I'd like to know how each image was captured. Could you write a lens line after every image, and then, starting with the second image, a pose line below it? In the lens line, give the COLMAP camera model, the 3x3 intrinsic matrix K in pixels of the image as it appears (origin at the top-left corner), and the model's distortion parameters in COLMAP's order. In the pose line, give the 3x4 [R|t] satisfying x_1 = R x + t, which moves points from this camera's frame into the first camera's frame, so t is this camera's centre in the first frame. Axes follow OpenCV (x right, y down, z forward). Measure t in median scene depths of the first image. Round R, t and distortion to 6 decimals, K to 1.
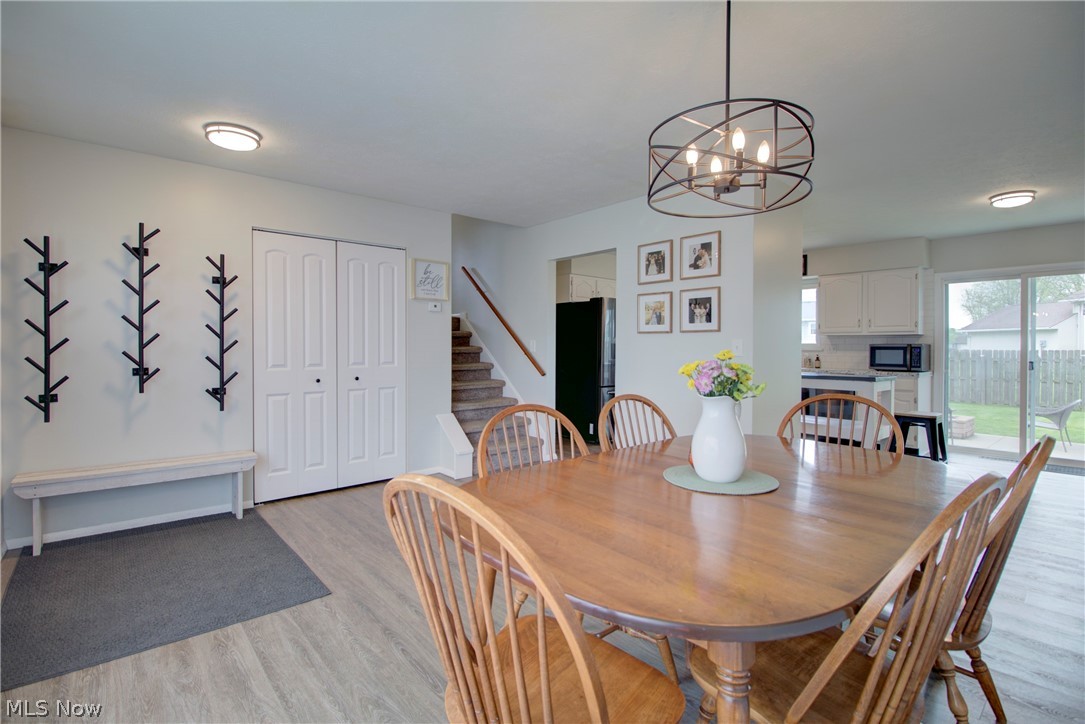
lens RADIAL K [[501.7, 0, 539.1], [0, 501.7, 349.7], [0, 0, 1]] dist [-0.000017, -0.014385]
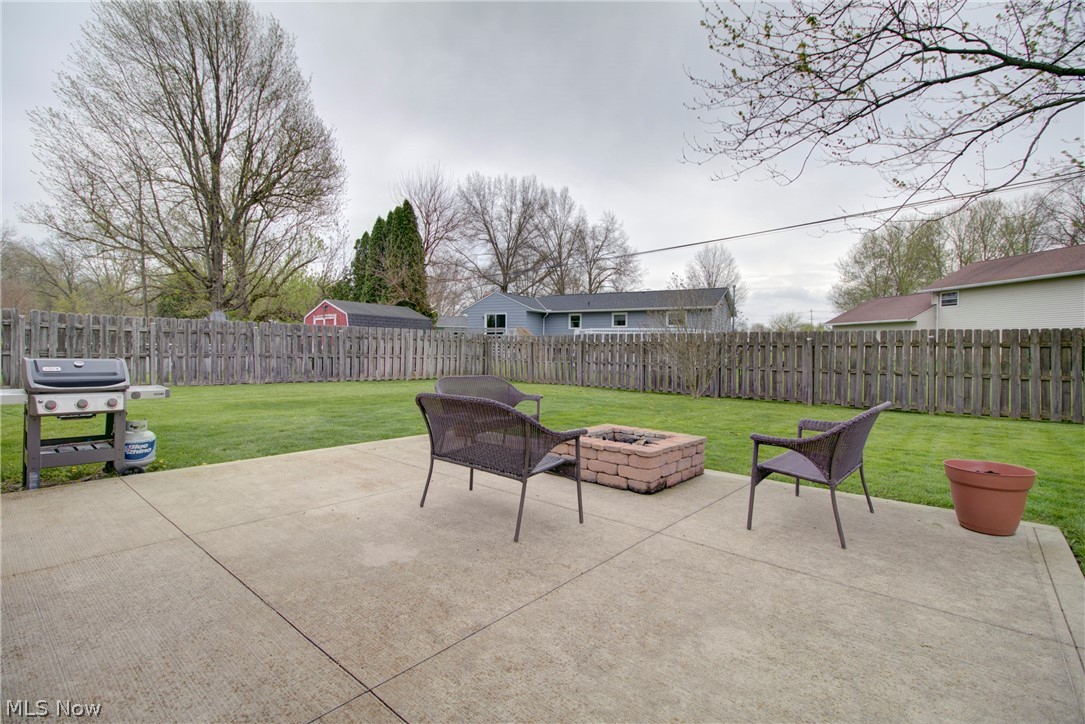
lens RADIAL K [[501.7, 0, 539.1], [0, 501.7, 349.7], [0, 0, 1]] dist [-0.000017, -0.014385]
pose [[0.988728, 0.005626, 0.149616, 1.185684], [-0.005668, 0.999984, -0.000143, 0.094547], [-0.149615, -0.000707, 0.988744, 0.999666]]
